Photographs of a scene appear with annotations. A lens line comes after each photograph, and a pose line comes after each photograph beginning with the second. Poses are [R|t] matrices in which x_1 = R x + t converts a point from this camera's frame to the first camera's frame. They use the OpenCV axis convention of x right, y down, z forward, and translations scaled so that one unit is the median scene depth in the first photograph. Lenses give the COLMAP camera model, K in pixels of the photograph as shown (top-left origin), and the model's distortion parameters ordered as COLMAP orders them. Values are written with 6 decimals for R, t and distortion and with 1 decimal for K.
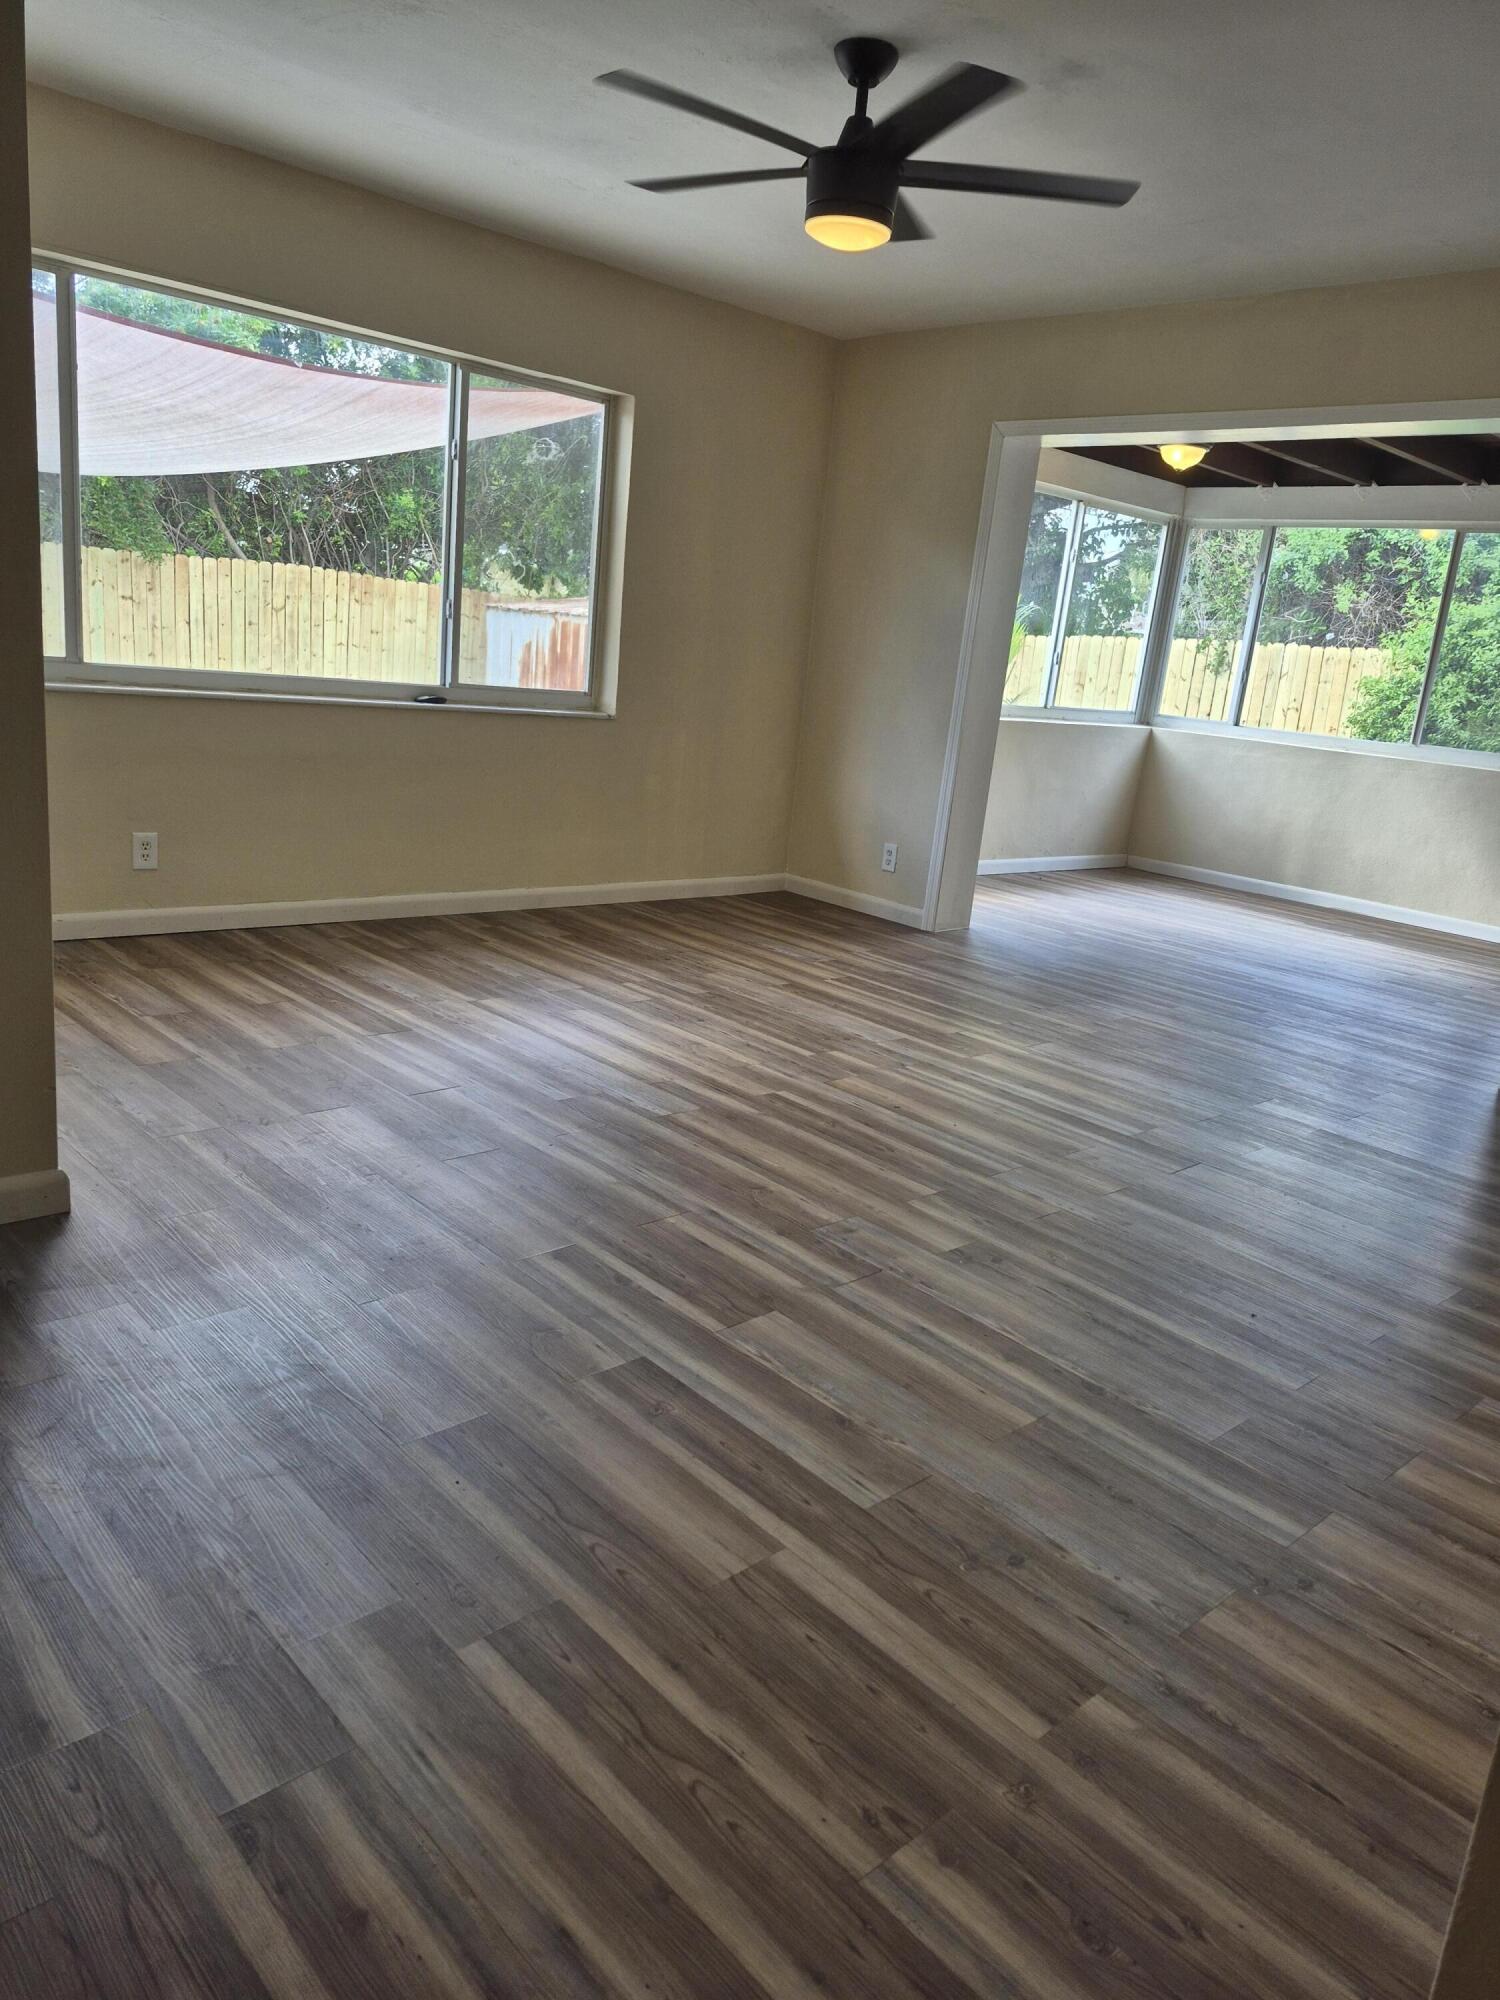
lens RADIAL K [[1369.0, 0, 751.0], [0, 1369.0, 1001.4], [0, 0, 1]] dist [0.043298, -0.001582]
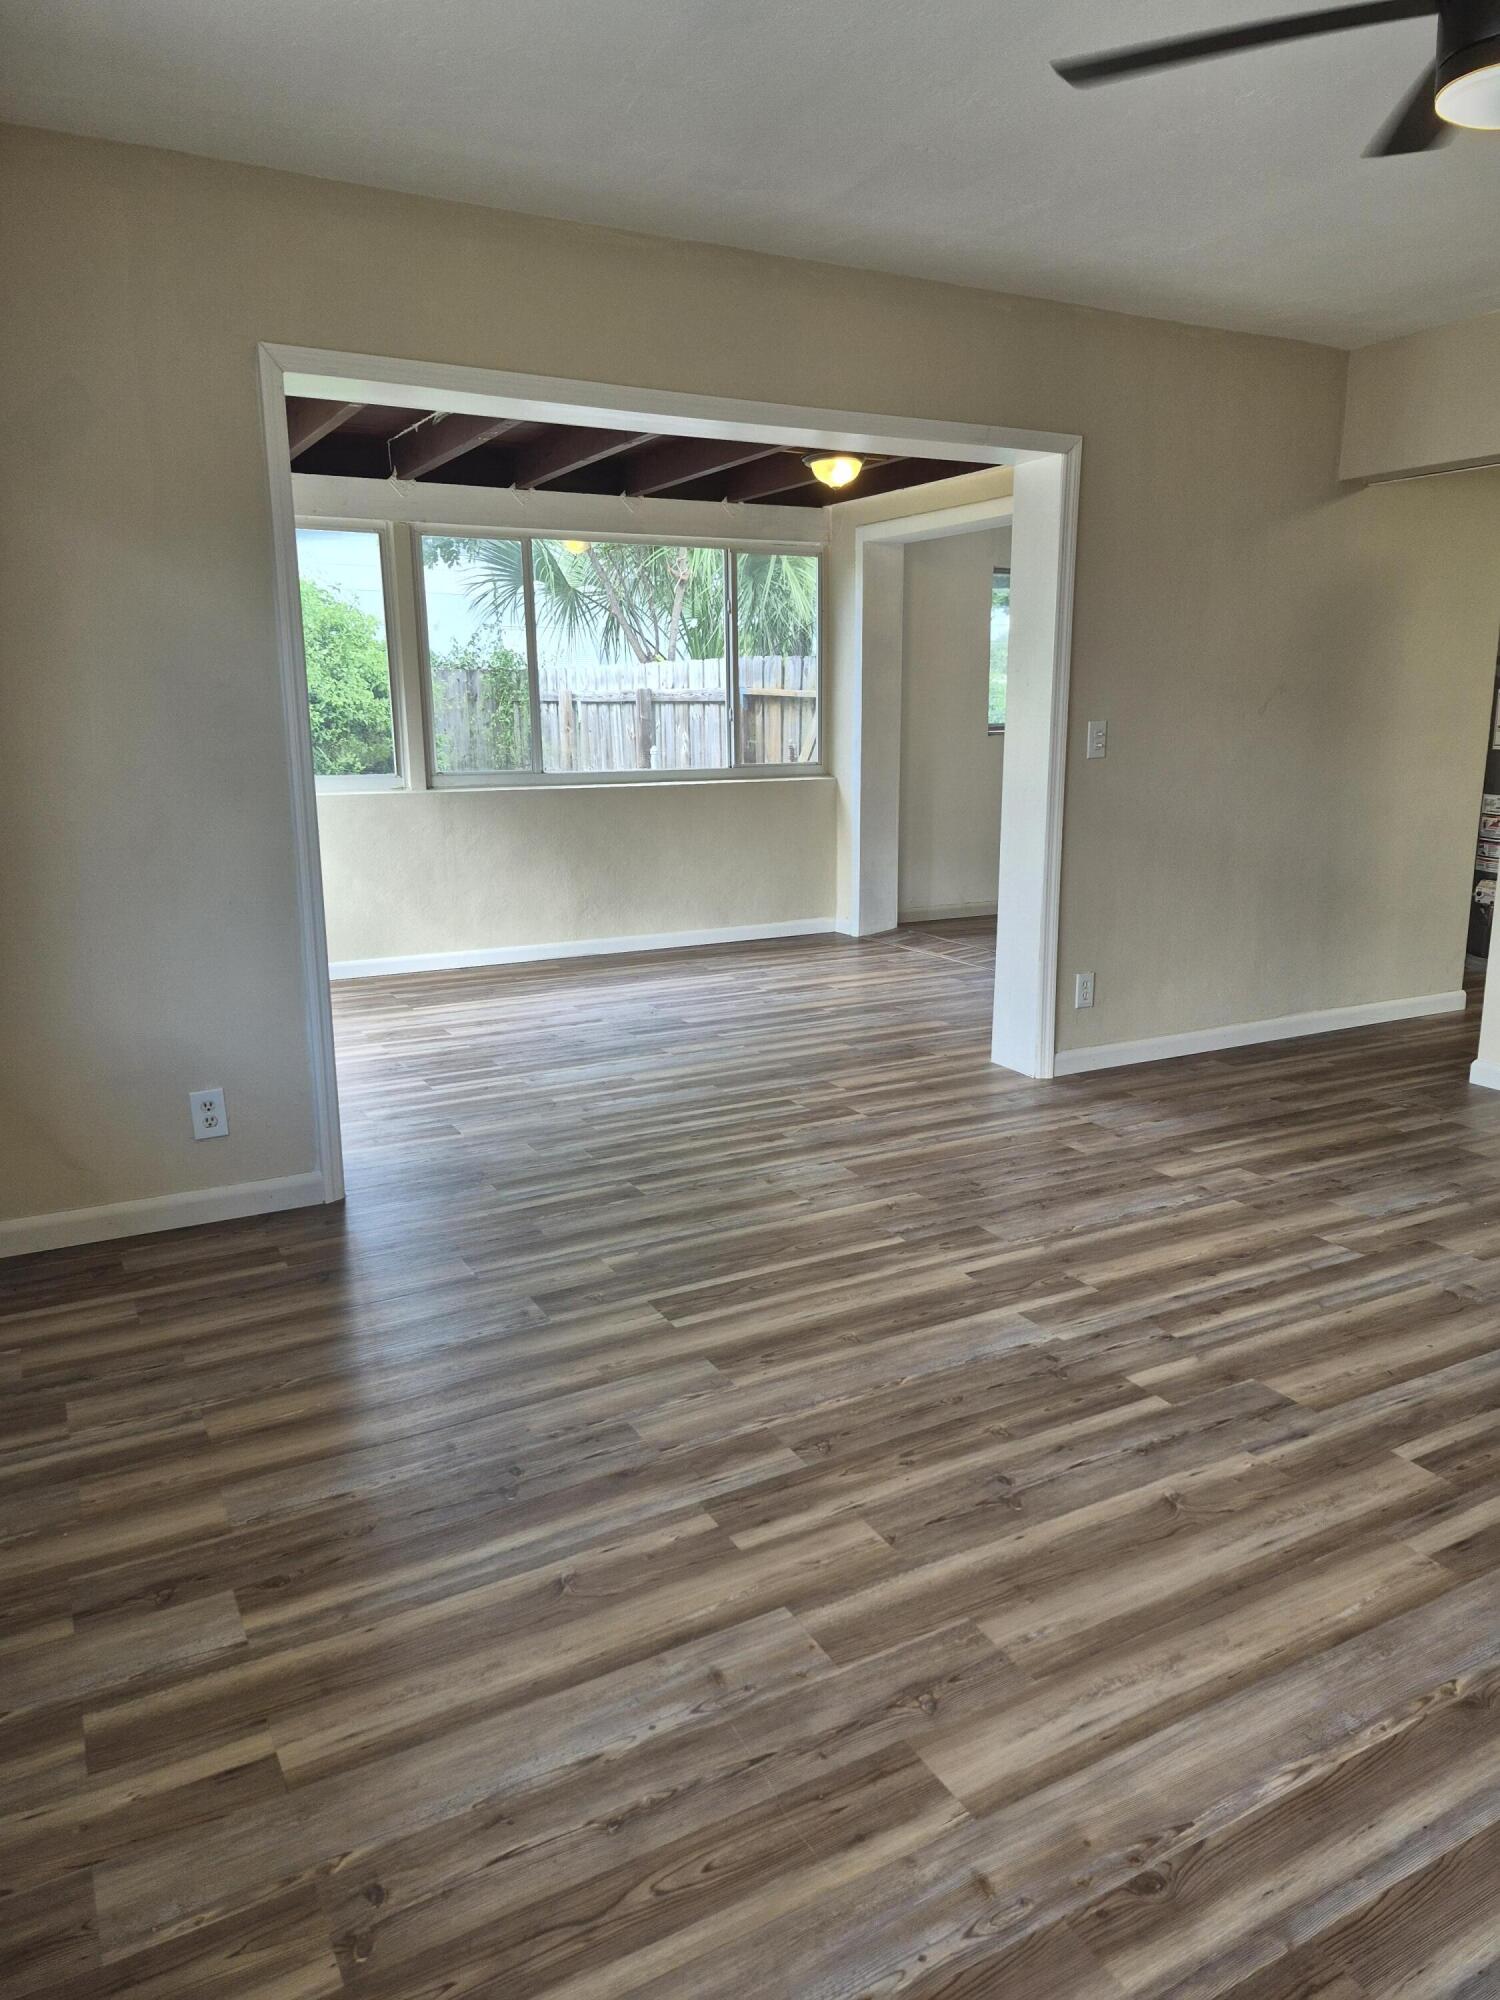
lens RADIAL K [[1369.0, 0, 752.7], [0, 1369.0, 1002.0], [0, 0, 1]] dist [0.043298, -0.001582]
pose [[0.241560, -0.308513, 0.920037, -0.510295], [0.274378, 0.931140, 0.240197, -0.324312], [-0.930788, 0.194416, 0.309575, 0.895492]]
